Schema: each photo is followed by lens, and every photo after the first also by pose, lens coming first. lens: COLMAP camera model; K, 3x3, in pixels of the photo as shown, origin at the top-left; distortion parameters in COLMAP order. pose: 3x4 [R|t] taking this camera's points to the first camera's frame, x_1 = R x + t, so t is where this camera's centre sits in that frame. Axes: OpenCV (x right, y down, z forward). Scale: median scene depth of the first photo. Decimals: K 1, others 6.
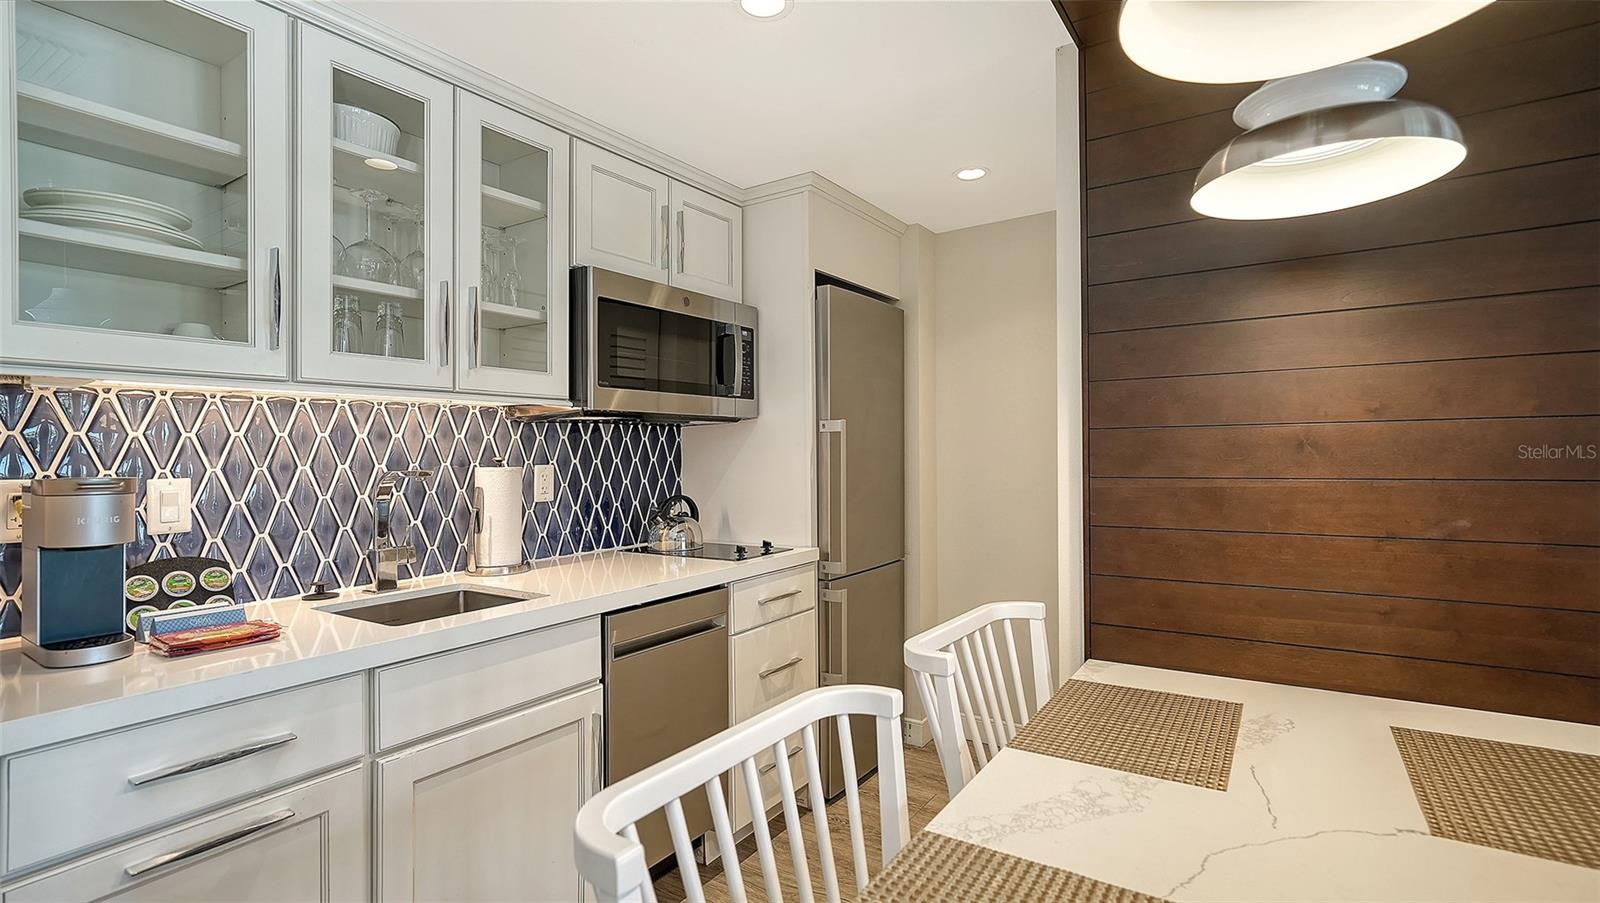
lens RADIAL K [[743.9, 0, 800.0], [0, 743.9, 451.5], [0, 0, 1]] dist [0.000867, 0.000158]
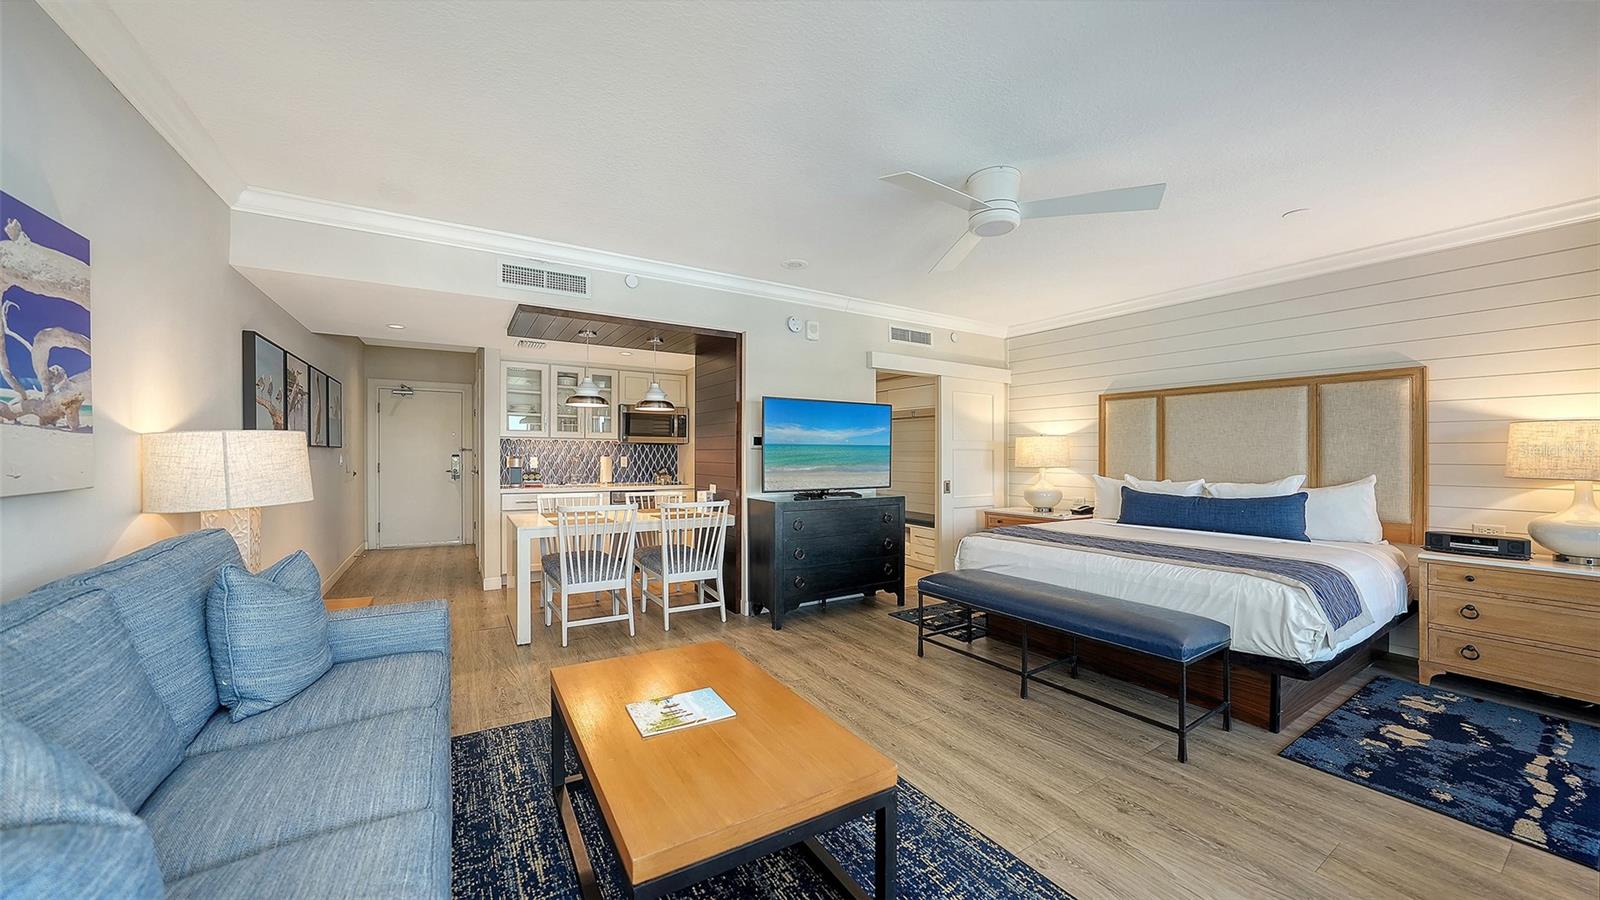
lens RADIAL K [[572.5, 0, 800.0], [0, 572.5, 450.0], [0, 0, 1]] dist [-0.000133, -0.000004]
pose [[0.901422, 0.018360, -0.432553, 1.712305], [-0.020042, 0.999799, 0.000672, -0.034524], [0.432478, 0.008064, 0.901608, -1.179849]]
